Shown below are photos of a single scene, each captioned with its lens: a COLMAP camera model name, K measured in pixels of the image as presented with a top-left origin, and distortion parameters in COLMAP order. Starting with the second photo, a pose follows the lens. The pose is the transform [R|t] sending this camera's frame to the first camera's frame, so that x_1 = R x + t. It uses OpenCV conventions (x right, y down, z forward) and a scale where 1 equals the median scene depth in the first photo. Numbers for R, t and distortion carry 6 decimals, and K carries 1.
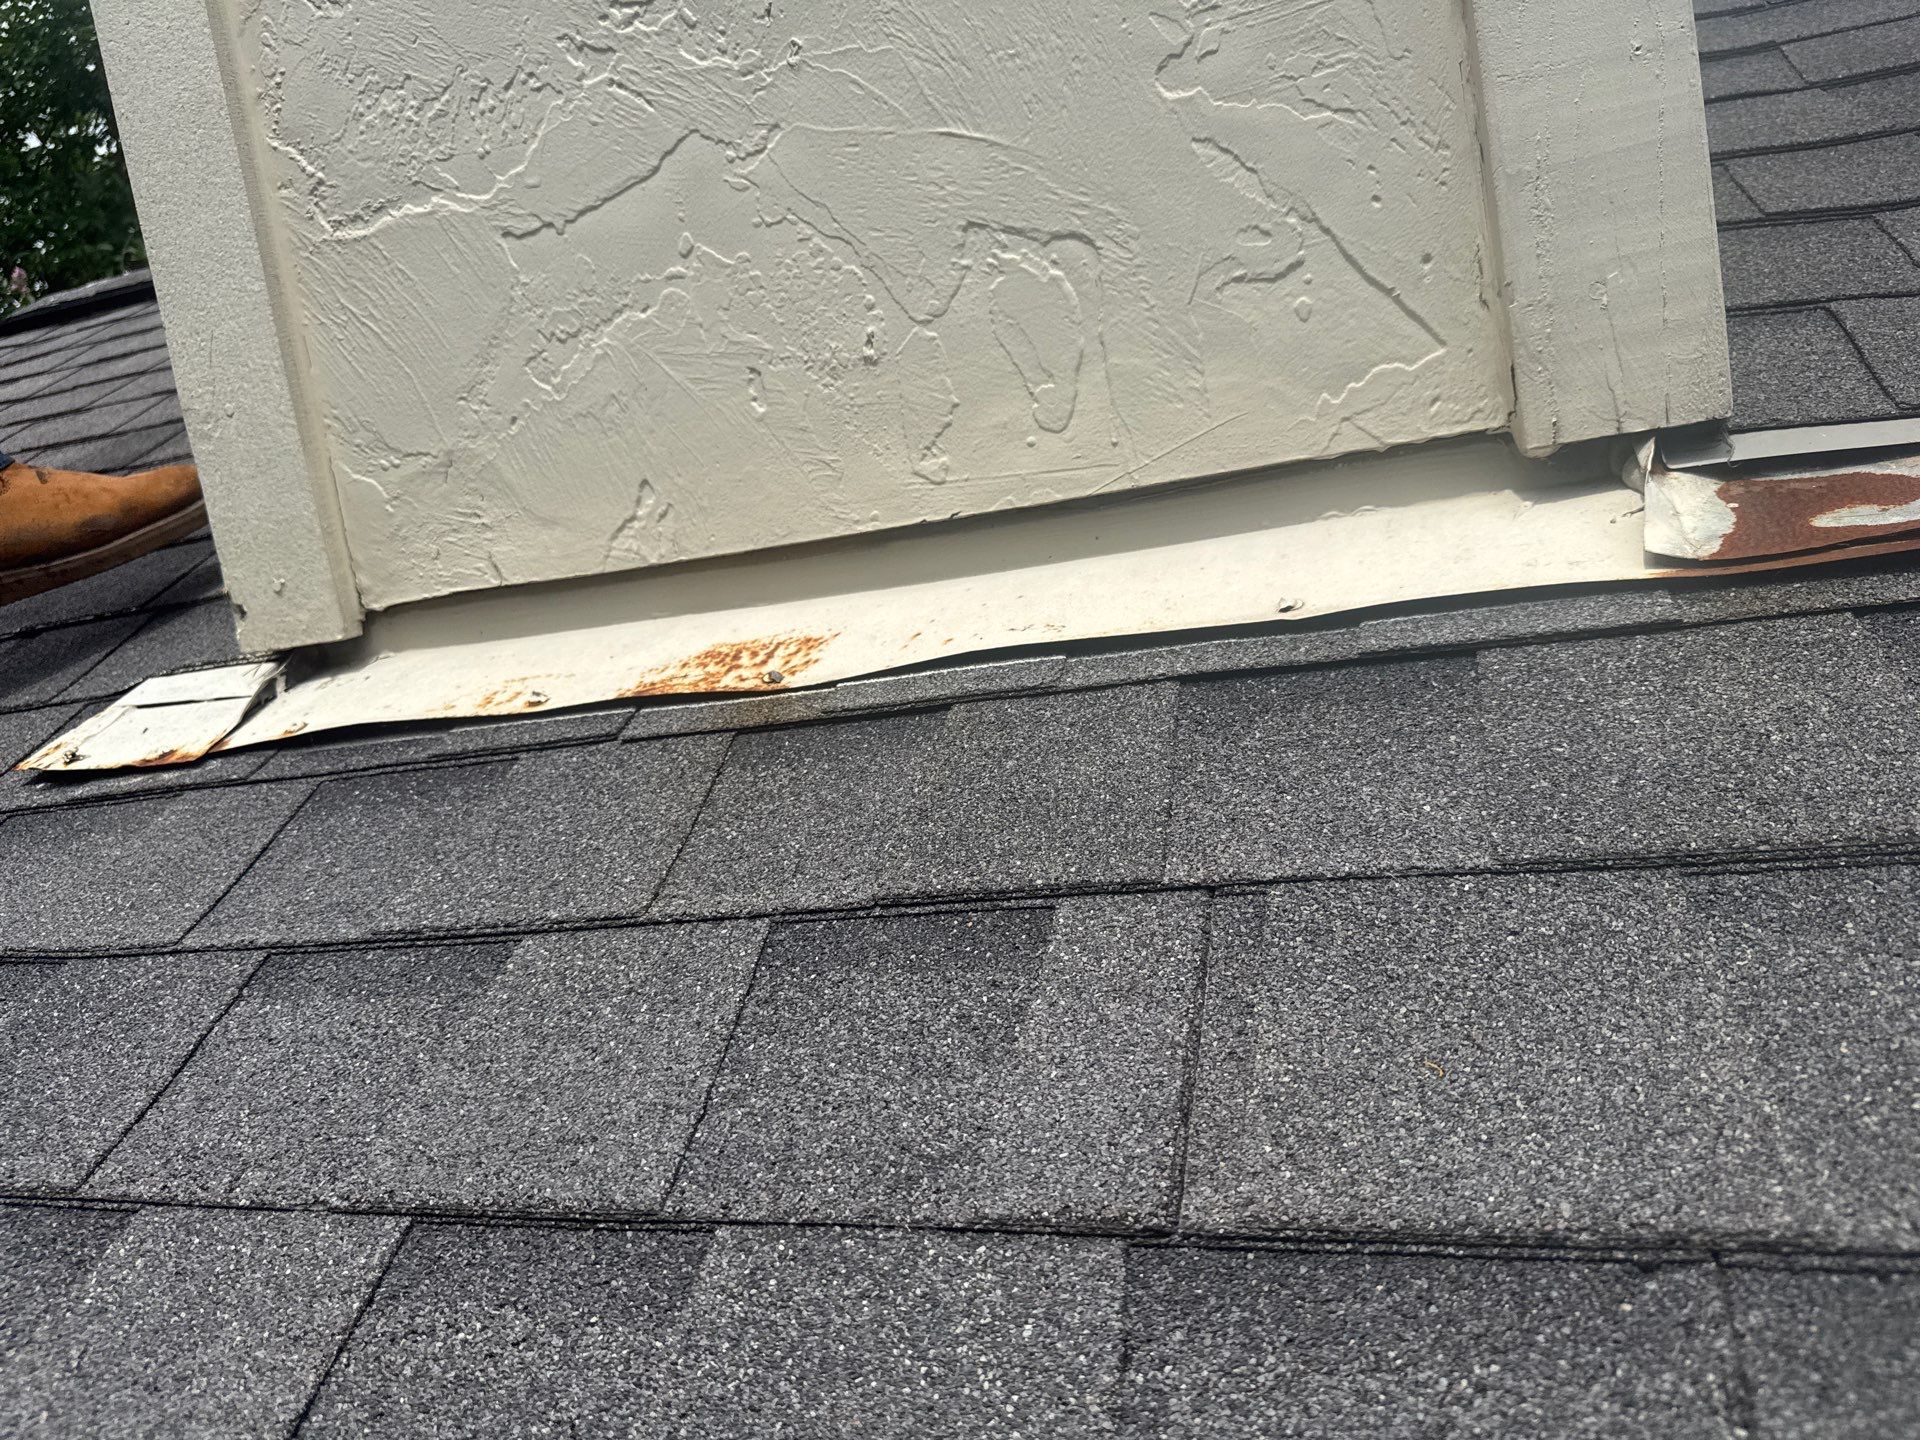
lens RADIAL K [[1394.0, 0, 954.2], [0, 1394.0, 725.0], [0, 0, 1]] dist [-0.004050, -0.009890]
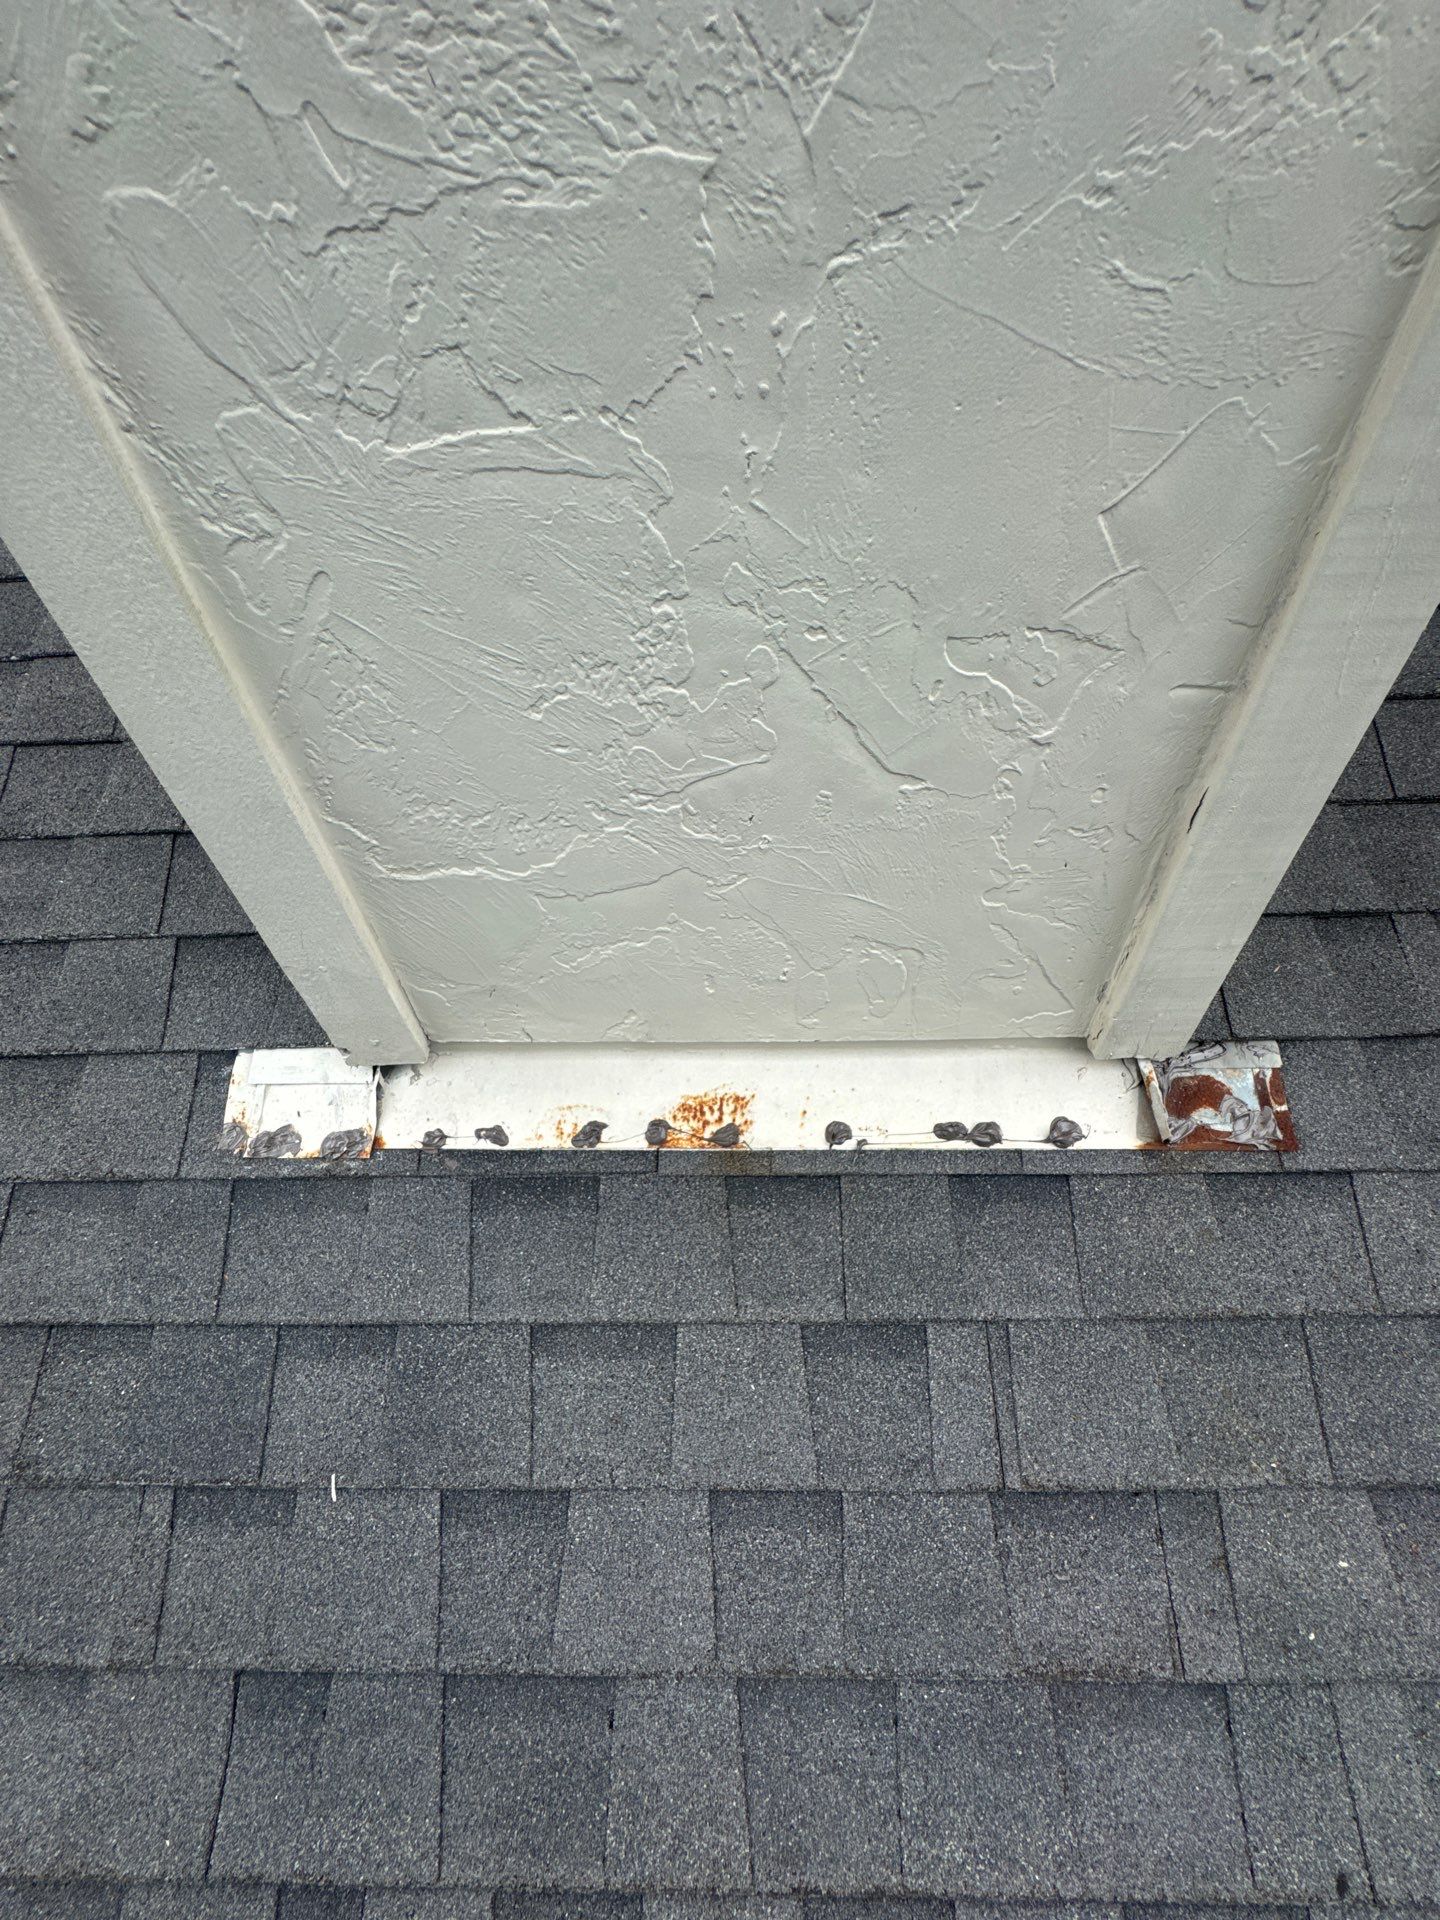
lens RADIAL K [[776.2, 0, 729.0], [0, 776.2, 965.9], [0, 0, 1]] dist [-0.002008, -0.000174]
pose [[0.941986, -0.144335, 0.303035, -0.438946], [-0.060815, 0.814489, 0.576983, -0.878208], [-0.330098, -0.561939, 0.758459, 0.286343]]
